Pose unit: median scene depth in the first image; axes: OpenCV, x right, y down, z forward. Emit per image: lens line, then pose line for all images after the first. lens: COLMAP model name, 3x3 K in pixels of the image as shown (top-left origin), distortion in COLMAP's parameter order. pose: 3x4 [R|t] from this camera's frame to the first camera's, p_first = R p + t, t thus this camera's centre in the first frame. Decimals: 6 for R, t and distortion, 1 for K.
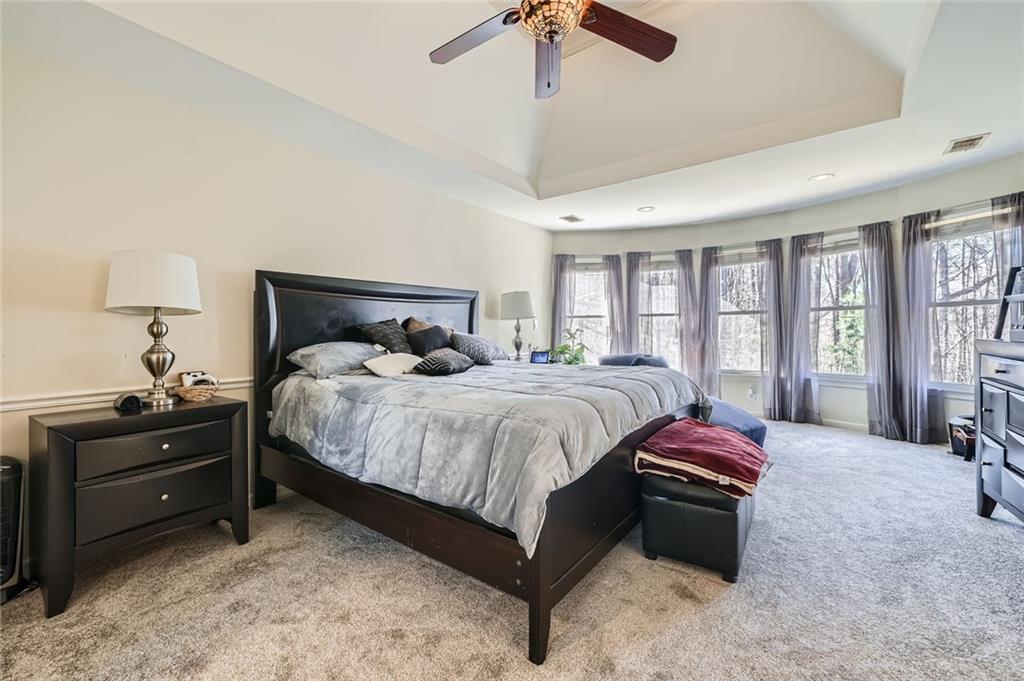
lens RADIAL K [[421.2, 0, 511.8], [0, 421.2, 332.9], [0, 0, 1]] dist [0.010358, 0.001052]
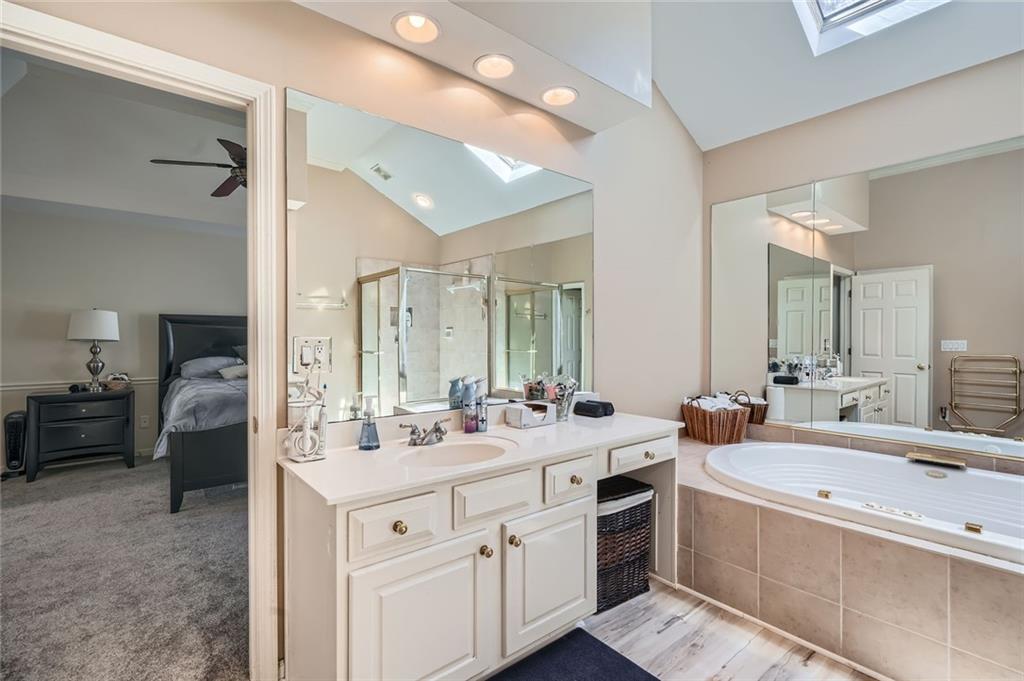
lens RADIAL K [[450.8, 0, 513.1], [0, 450.8, 343.3], [0, 0, 1]] dist [0.020462, 0.000512]
pose [[0.967220, 0.001895, -0.253934, 1.486174], [-0.002825, 0.999991, -0.003300, -0.037852], [0.253926, 0.003909, 0.967216, -0.503856]]
